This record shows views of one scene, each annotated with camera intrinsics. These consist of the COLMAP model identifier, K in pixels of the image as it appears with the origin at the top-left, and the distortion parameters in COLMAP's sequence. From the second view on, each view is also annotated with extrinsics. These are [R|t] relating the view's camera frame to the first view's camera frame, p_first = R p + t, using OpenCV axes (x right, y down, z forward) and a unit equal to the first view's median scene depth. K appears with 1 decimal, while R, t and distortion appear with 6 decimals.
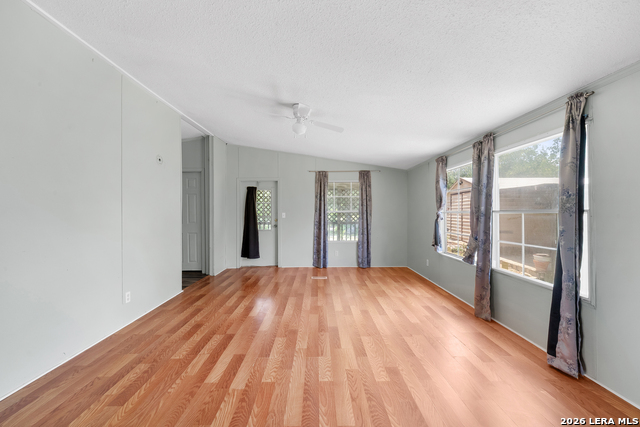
lens RADIAL K [[267.5, 0, 319.6], [0, 267.5, 209.0], [0, 0, 1]] dist [0.012879, -0.007616]
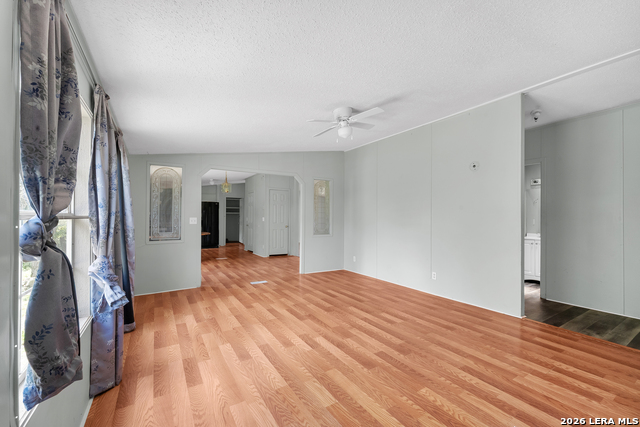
lens RADIAL K [[267.5, 0, 319.6], [0, 267.5, 209.0], [0, 0, 1]] dist [0.012879, -0.007616]
pose [[-0.858539, -0.014108, -0.512555, 0.574510], [0.005788, 0.999291, -0.037200, 0.024338], [0.512716, -0.034905, -0.857848, 2.015903]]
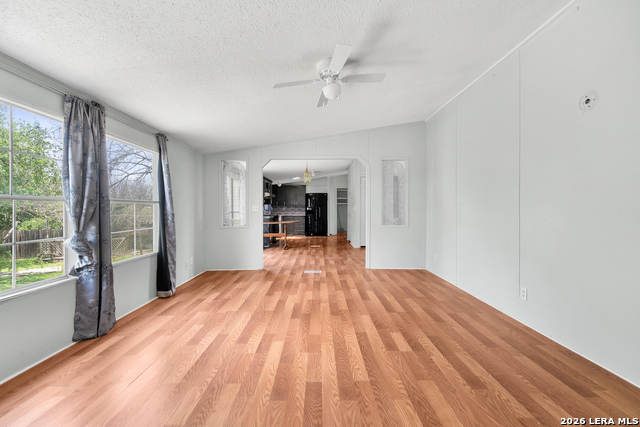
lens RADIAL K [[266.1, 0, 318.6], [0, 266.1, 205.4], [0, 0, 1]] dist [0.000150, -0.000290]
pose [[-0.999921, 0.007135, 0.010354, -0.047239], [0.006878, 0.999672, -0.024673, 0.057130], [-0.010527, -0.024600, -0.999642, 1.985268]]
